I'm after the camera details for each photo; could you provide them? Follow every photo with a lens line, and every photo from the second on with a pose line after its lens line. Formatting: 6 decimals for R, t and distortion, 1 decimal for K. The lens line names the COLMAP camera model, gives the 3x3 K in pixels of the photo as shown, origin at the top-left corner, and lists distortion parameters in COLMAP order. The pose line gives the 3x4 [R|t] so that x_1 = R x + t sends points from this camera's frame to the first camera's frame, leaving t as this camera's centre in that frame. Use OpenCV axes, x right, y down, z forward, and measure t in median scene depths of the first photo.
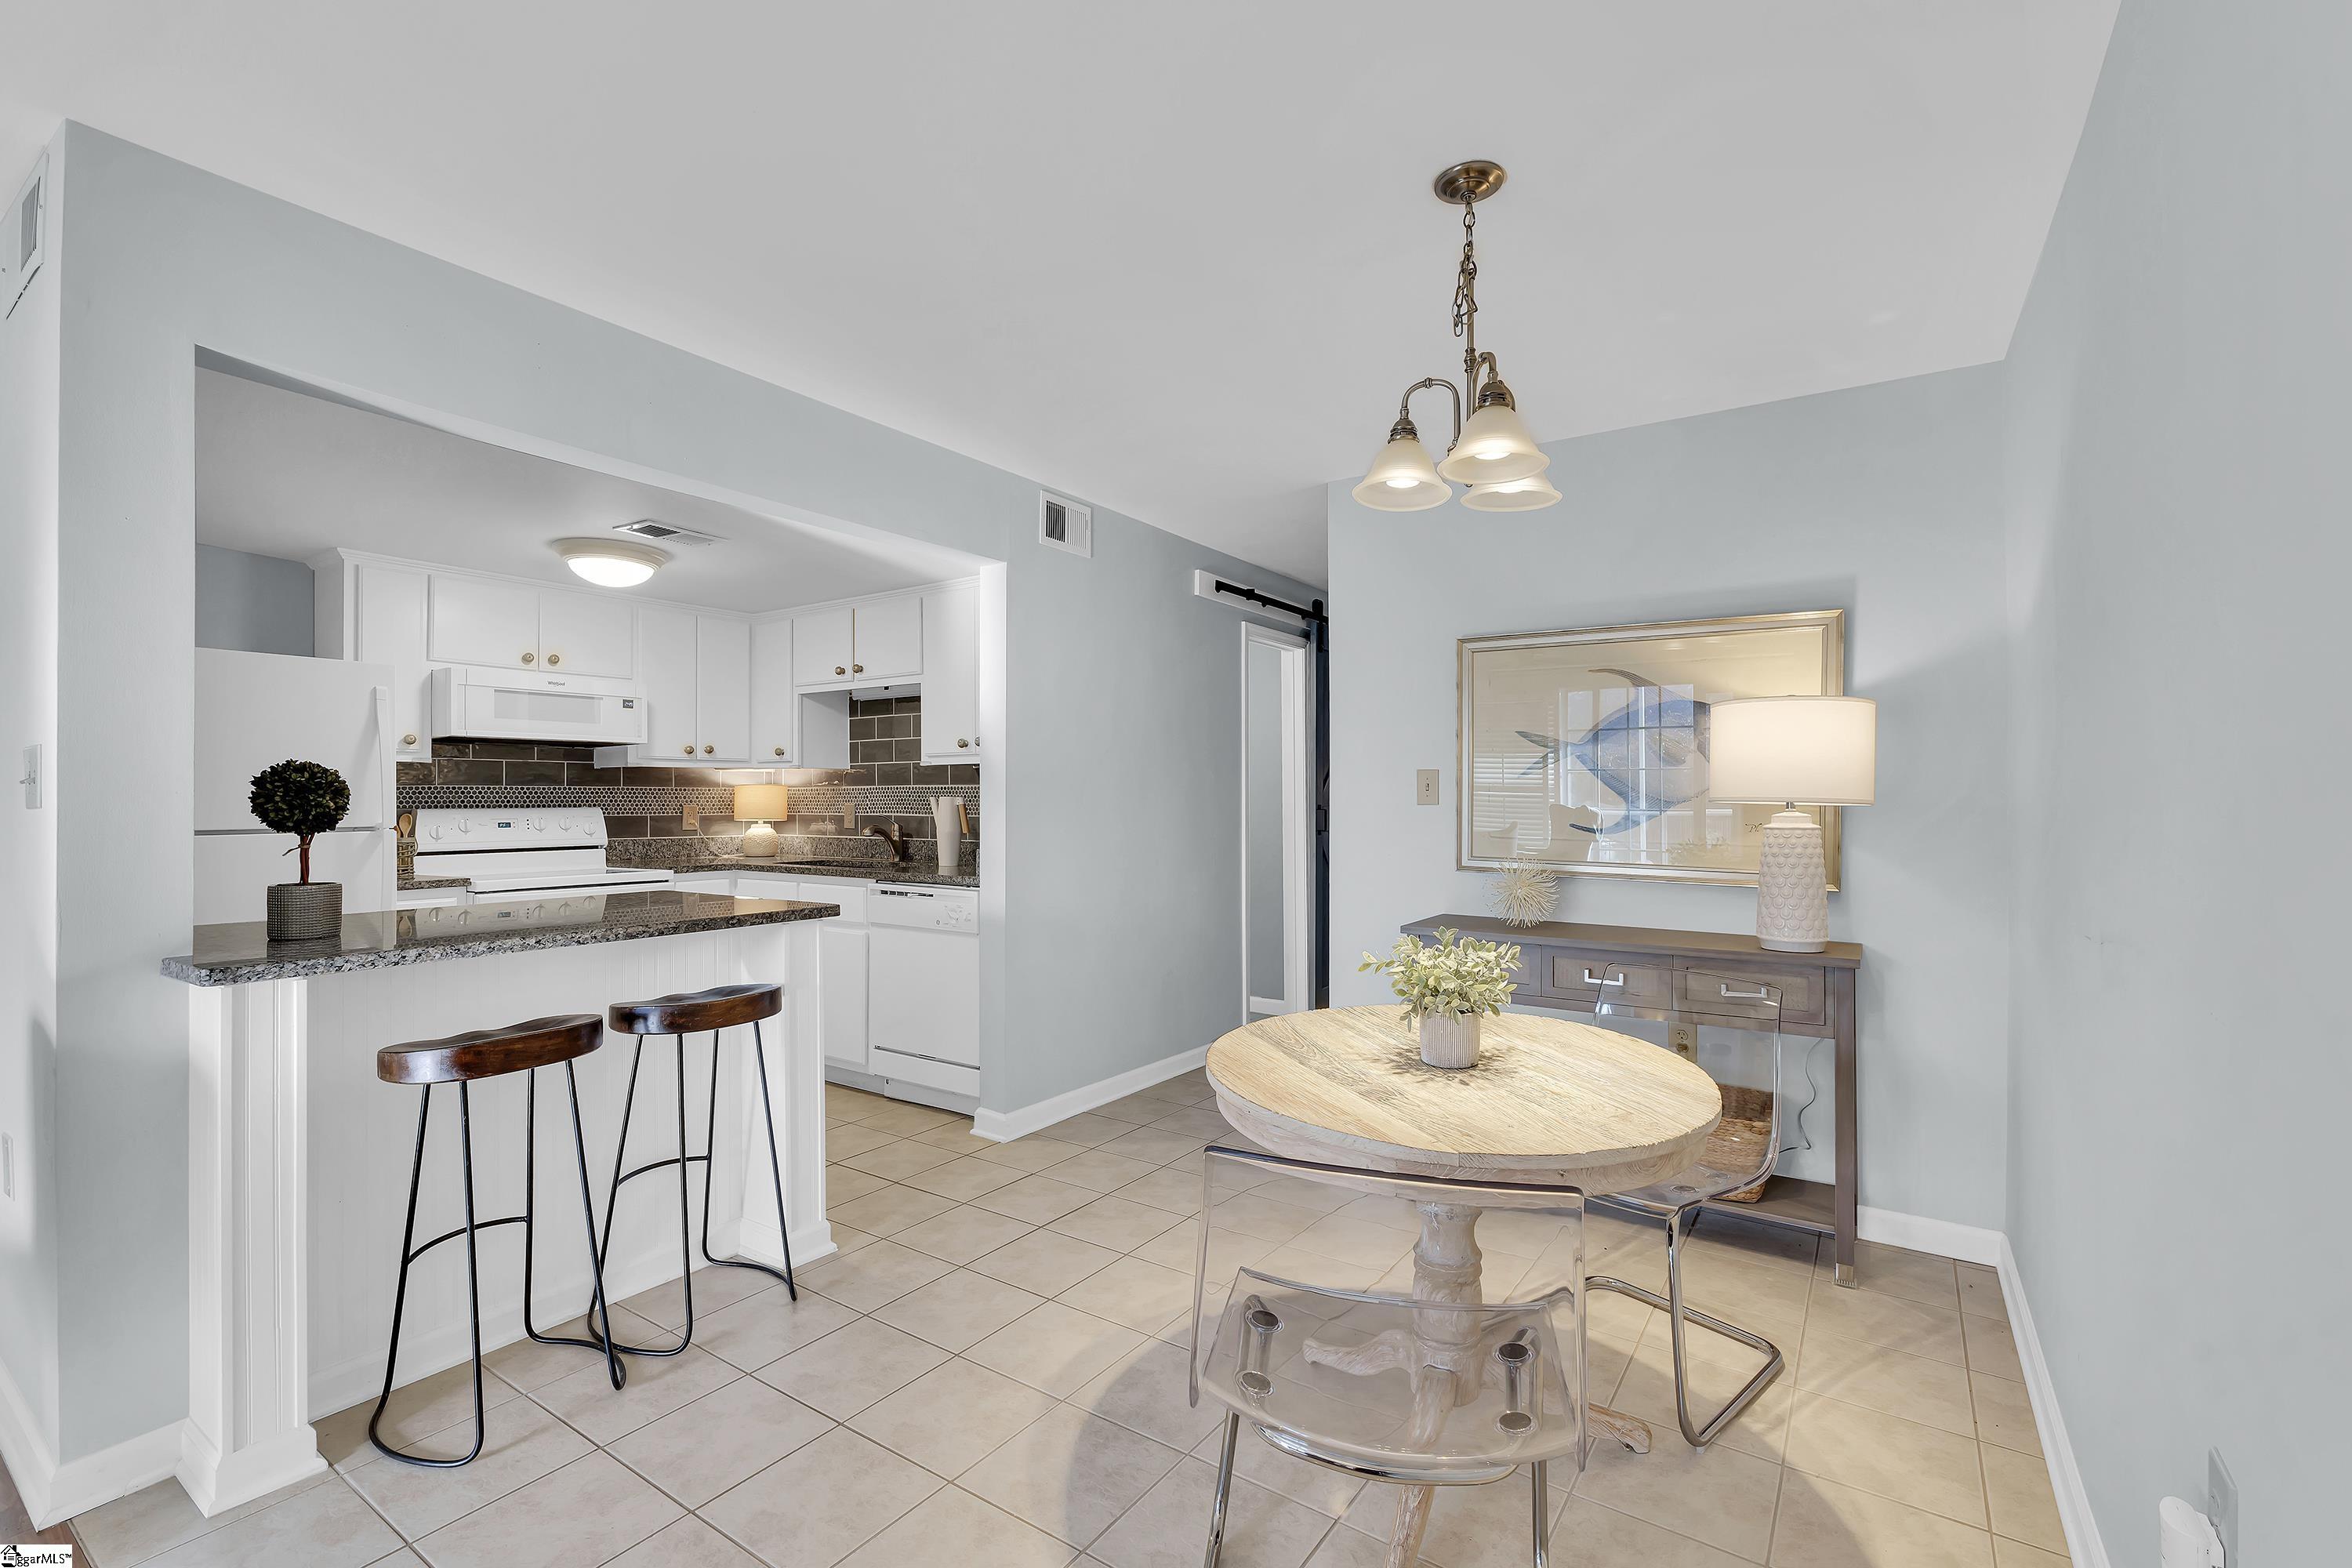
lens RADIAL K [[1074.4, 0, 1127.8], [0, 1074.4, 801.6], [0, 0, 1]] dist [-0.016761, 0.000131]
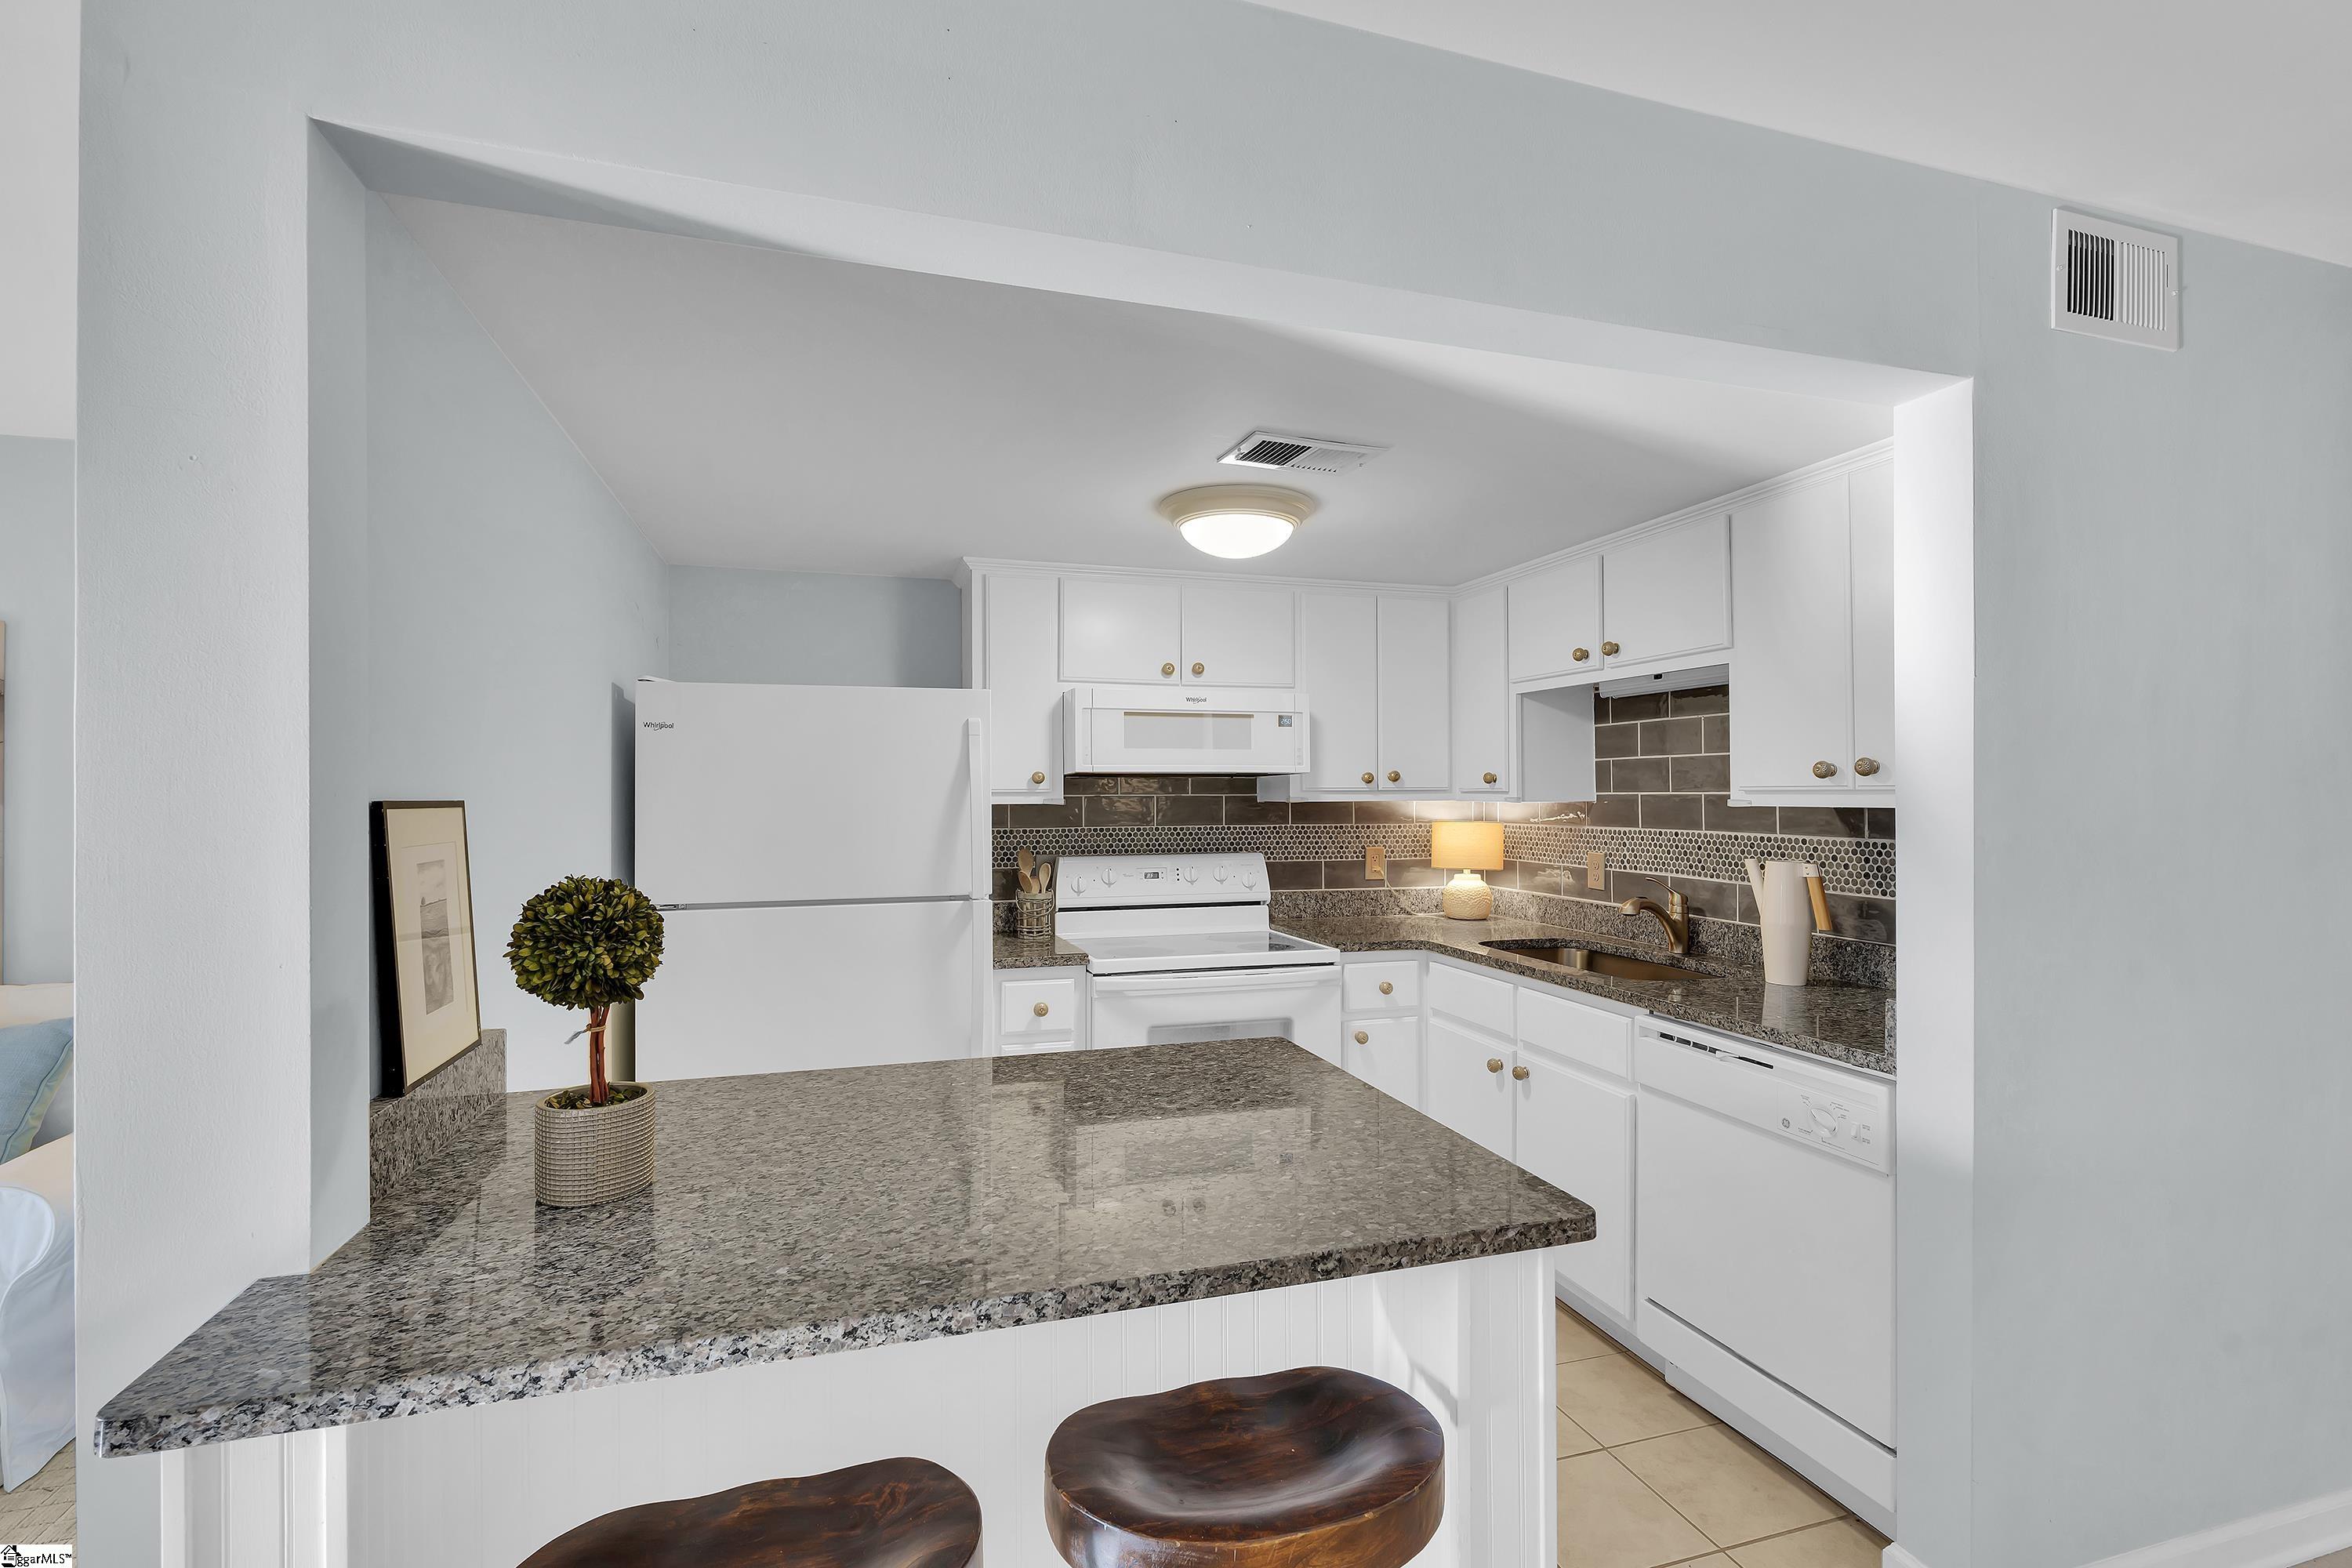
lens RADIAL K [[1023.3, 0, 1151.5], [0, 1023.3, 787.7], [0, 0, 1]] dist [0.000201, 0.000289]
pose [[0.793700, -0.005299, -0.608286, -0.104838], [0.002098, 0.999980, -0.005974, -0.040814], [0.608305, 0.003465, 0.793695, 0.374869]]
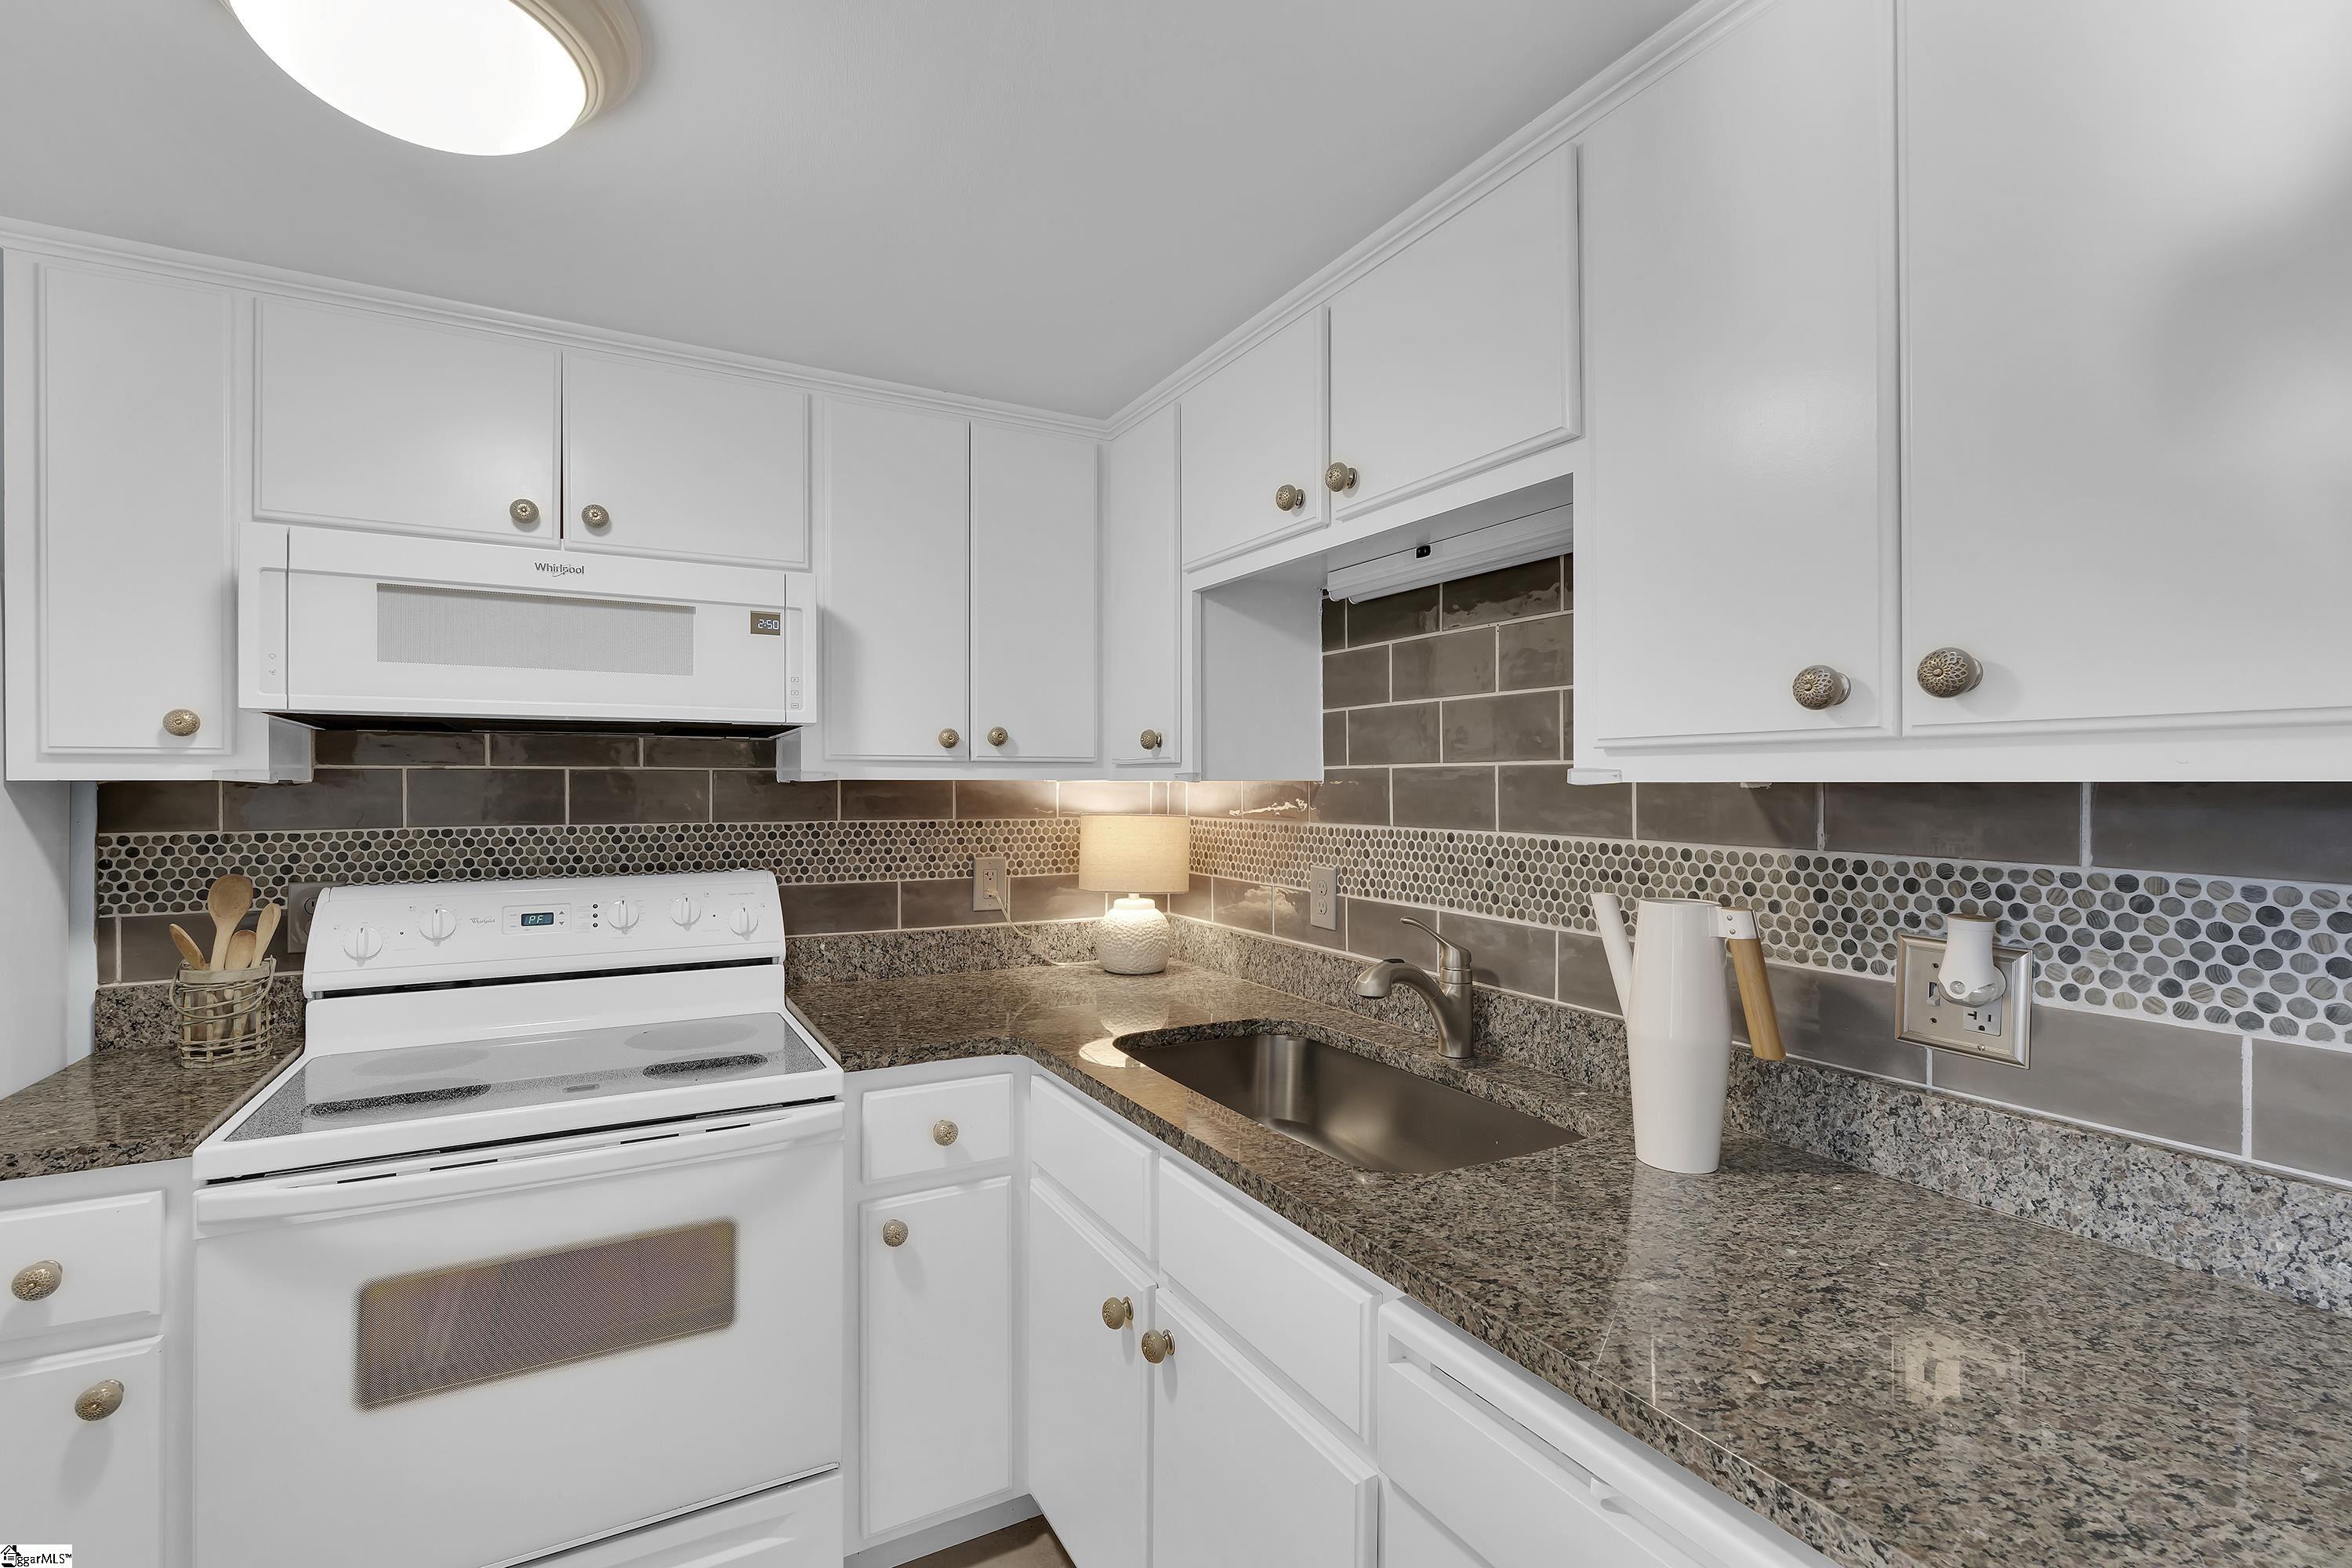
lens RADIAL K [[1026.3, 0, 1176.0], [0, 1026.3, 784.0], [0, 0, 1]] dist [-0.002173, 0.000335]
pose [[0.915563, 0.002279, -0.402167, -0.179707], [-0.002753, 0.999996, -0.000600, -0.033052], [0.402164, 0.001657, 0.915566, 0.725117]]
